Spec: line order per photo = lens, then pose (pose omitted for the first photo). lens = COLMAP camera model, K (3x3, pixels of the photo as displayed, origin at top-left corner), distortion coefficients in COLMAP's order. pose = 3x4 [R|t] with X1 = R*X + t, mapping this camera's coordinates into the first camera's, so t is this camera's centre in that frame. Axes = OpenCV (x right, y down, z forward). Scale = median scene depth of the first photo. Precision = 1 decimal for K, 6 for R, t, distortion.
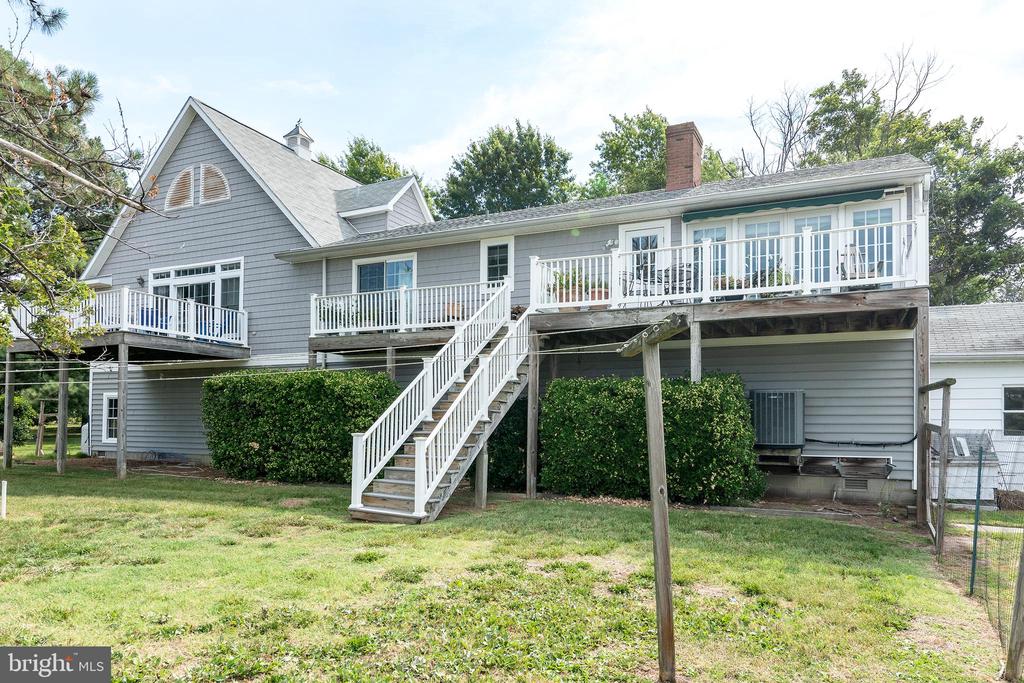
lens RADIAL K [[645.9, 0, 534.3], [0, 645.9, 364.0], [0, 0, 1]] dist [0.003522, 0.000059]
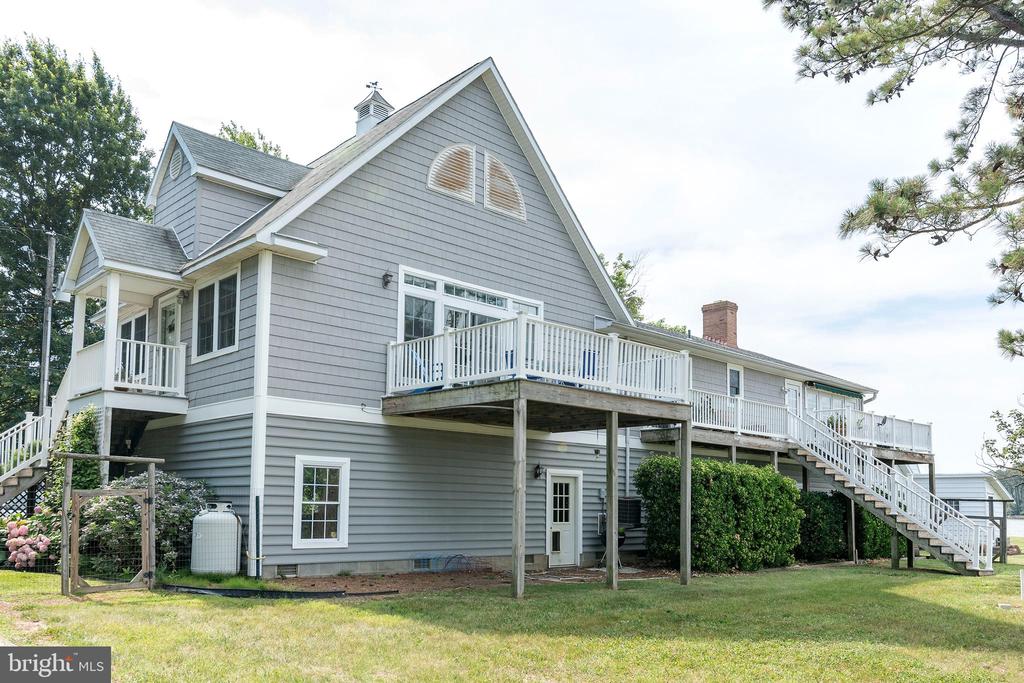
lens RADIAL K [[826.4, 0, 512.0], [0, 826.4, 341.5], [0, 0, 1]] dist [-0.001105, -0.004034]
pose [[0.383140, 0.178357, 0.906307, -1.355351], [-0.109327, 0.983040, -0.147239, 0.036393], [-0.917198, -0.042671, 0.396141, 0.614749]]
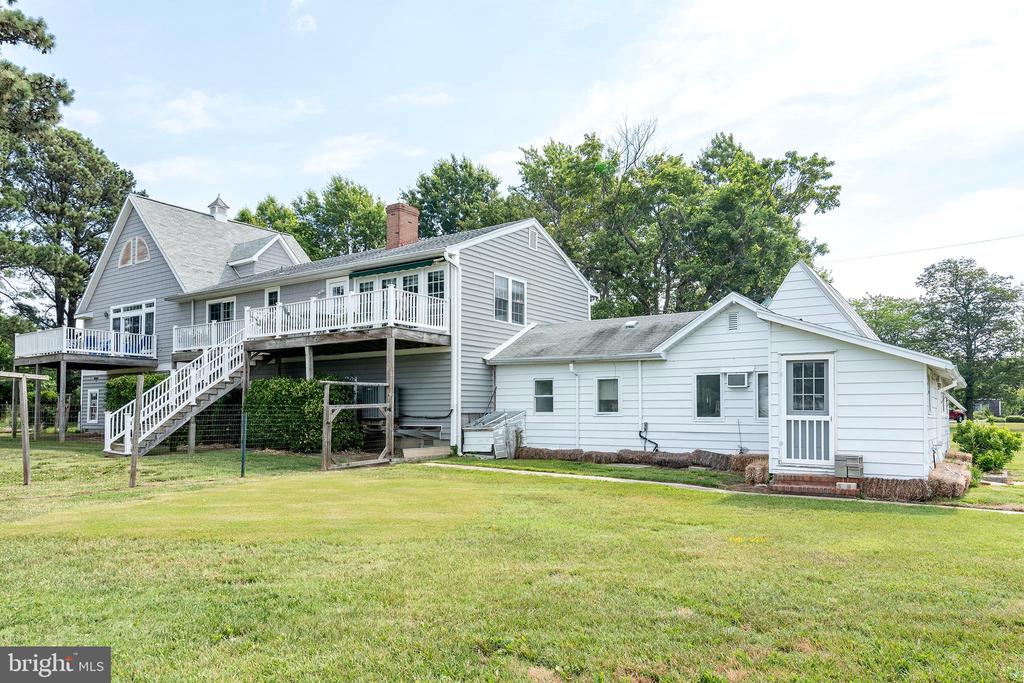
lens RADIAL K [[645.7, 0, 512.0], [0, 645.7, 341.5], [0, 0, 1]] dist [-0.002223, -0.000450]
pose [[0.985203, -0.025408, -0.169498, 0.615171], [0.022807, 0.999591, -0.017271, -0.020199], [0.169868, 0.013150, 0.985379, -0.339081]]
